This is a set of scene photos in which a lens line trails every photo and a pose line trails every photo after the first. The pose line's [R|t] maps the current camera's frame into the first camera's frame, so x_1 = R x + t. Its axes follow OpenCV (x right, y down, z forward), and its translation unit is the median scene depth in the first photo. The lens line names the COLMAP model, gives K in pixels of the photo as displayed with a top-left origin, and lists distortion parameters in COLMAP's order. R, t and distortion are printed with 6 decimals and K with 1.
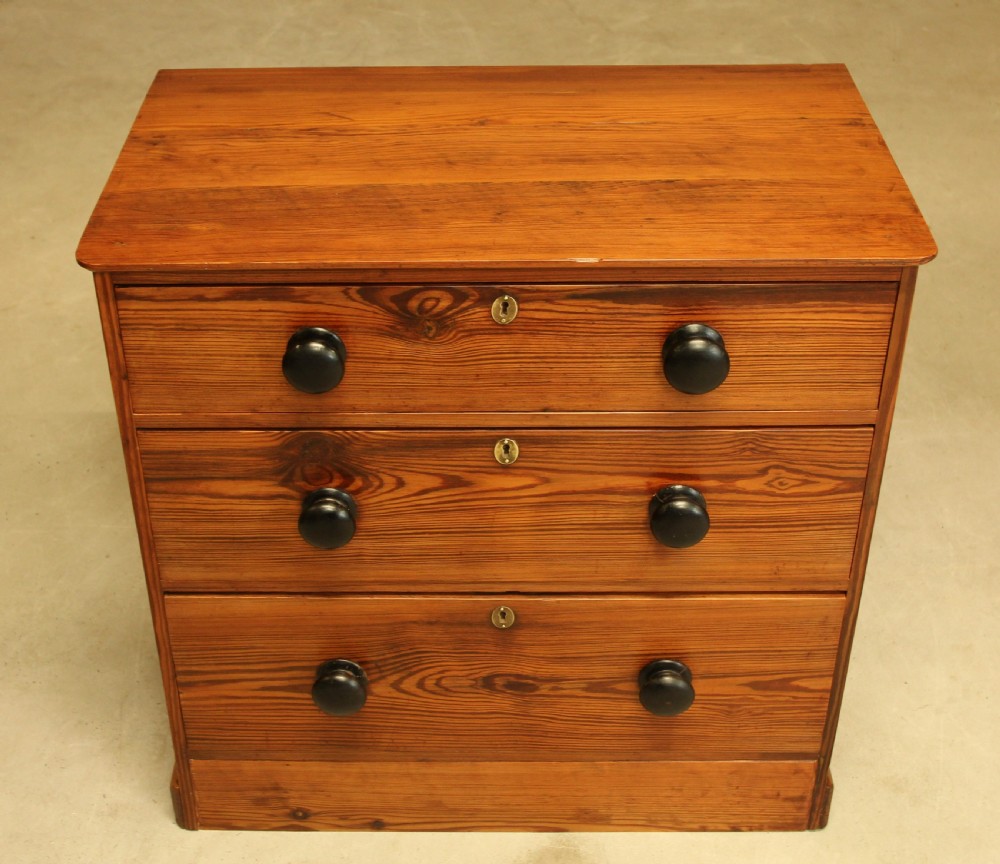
lens RADIAL K [[1575.7, 0, 480.7], [0, 1575.7, 446.3], [0, 0, 1]] dist [-0.054611, 0.011596]
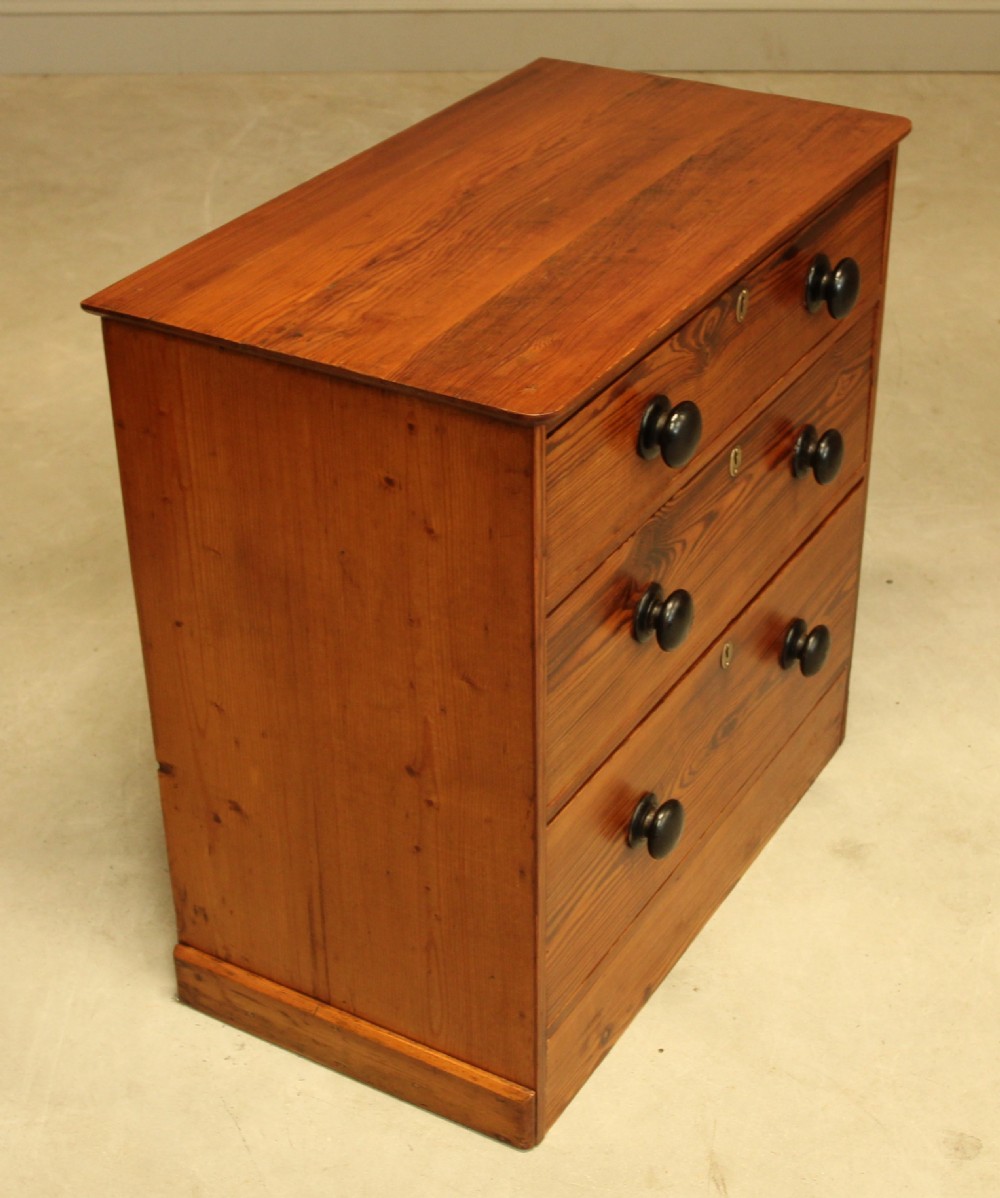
lens RADIAL K [[1991.8, 0, 574.0], [0, 1991.8, 601.3], [0, 0, 1]] dist [-0.051173, -0.035149]
pose [[0.477277, -0.458846, 0.749444, -0.976355], [0.509267, 0.839456, 0.189634, -0.205094], [-0.716138, 0.291159, 0.634328, 0.318104]]
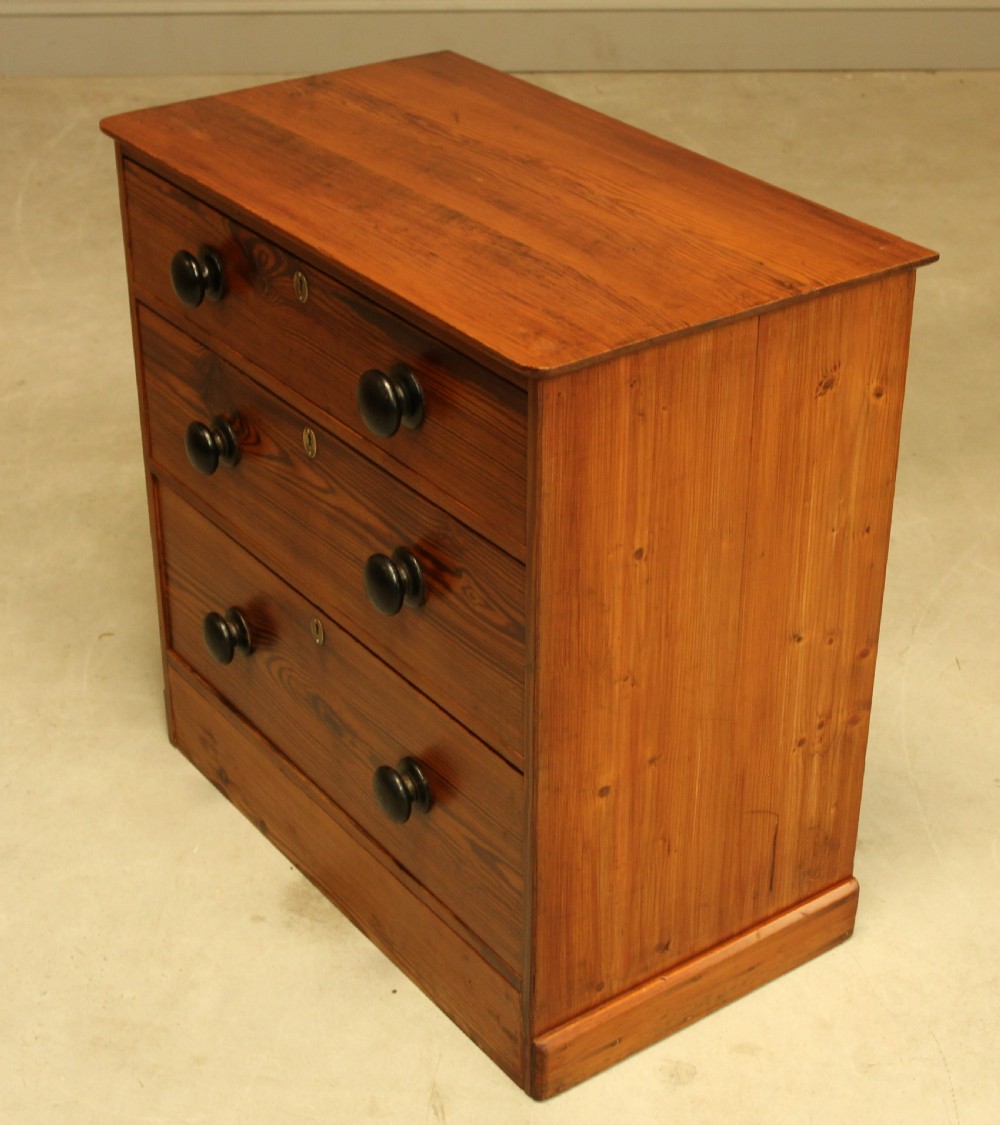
lens RADIAL K [[2117.7, 0, 550.1], [0, 2117.7, 556.6], [0, 0, 1]] dist [-0.051652, 0.013333]
pose [[0.604277, 0.407037, -0.684960, 1.035401], [-0.476682, 0.873533, 0.098563, -0.135499], [0.638454, 0.266949, 0.721883, 0.156061]]
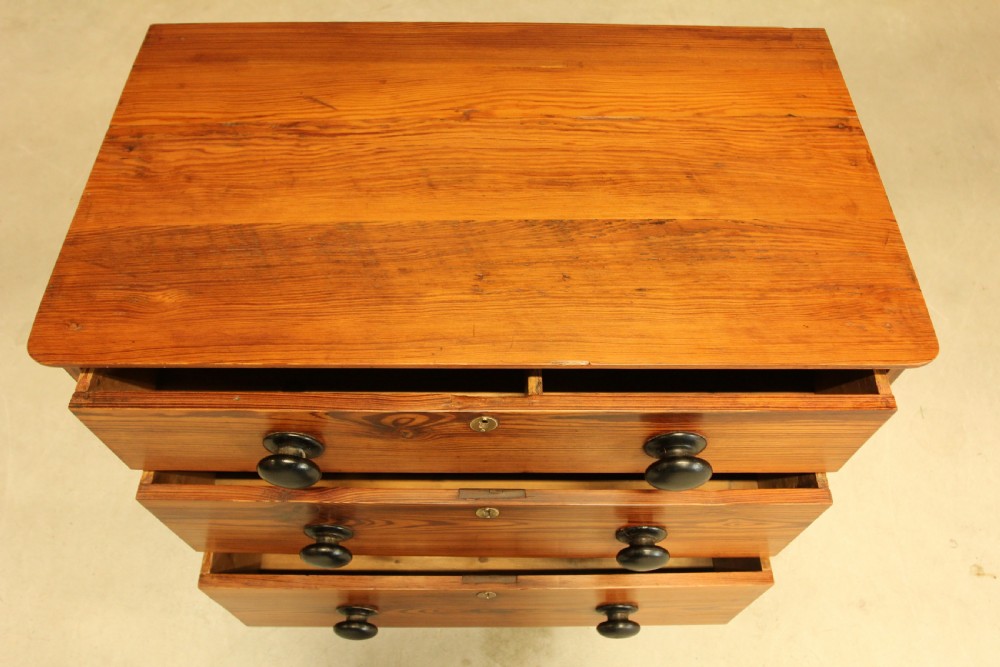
lens RADIAL K [[749.3, 0, 520.7], [0, 749.3, 376.1], [0, 0, 1]] dist [-0.064451, 0.002384]
pose [[0.999477, -0.000479, 0.032343, 0.020000], [-0.013142, 0.907630, 0.419566, -0.266133], [-0.029556, -0.419772, 0.907148, 0.537342]]
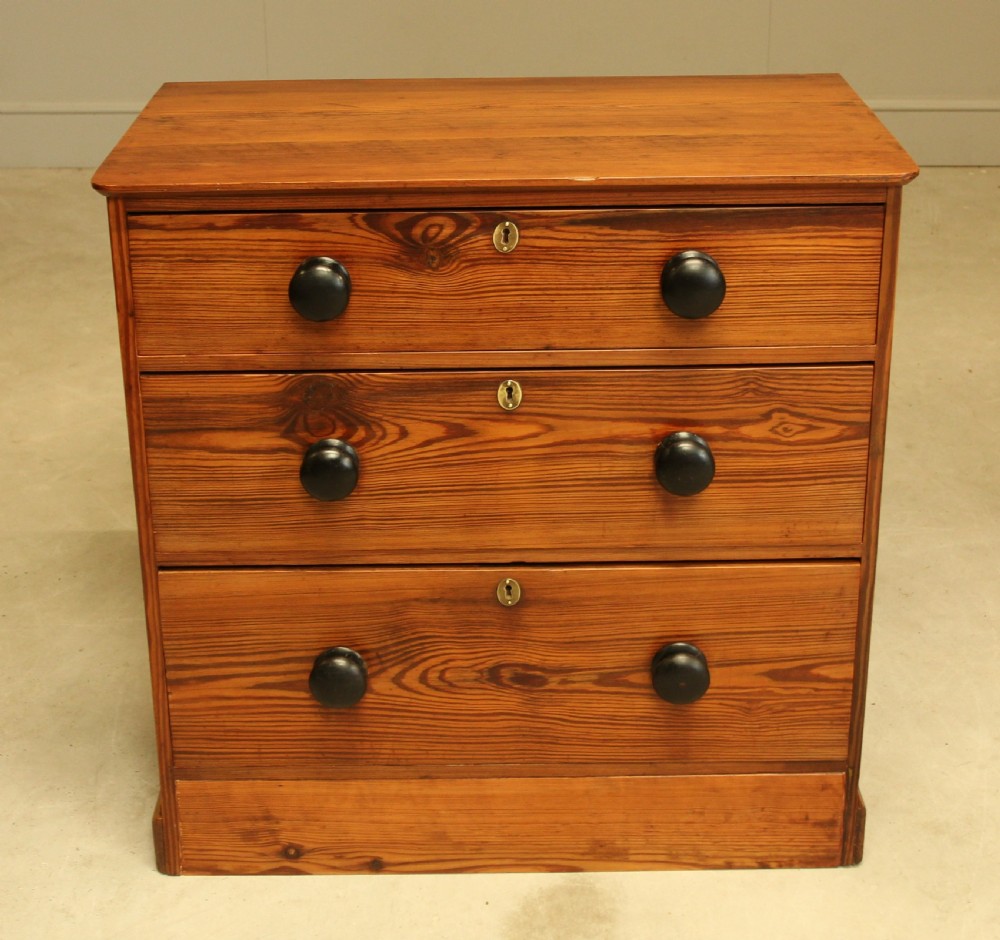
lens RADIAL K [[1934.0, 0, 531.9], [0, 1934.0, 467.9], [0, 0, 1]] dist [-0.059746, -0.009252]
pose [[0.999724, -0.007289, 0.022351, 0.002596], [0.011884, 0.976999, -0.212910, 0.307365], [-0.020285, 0.213117, 0.976816, -0.189271]]
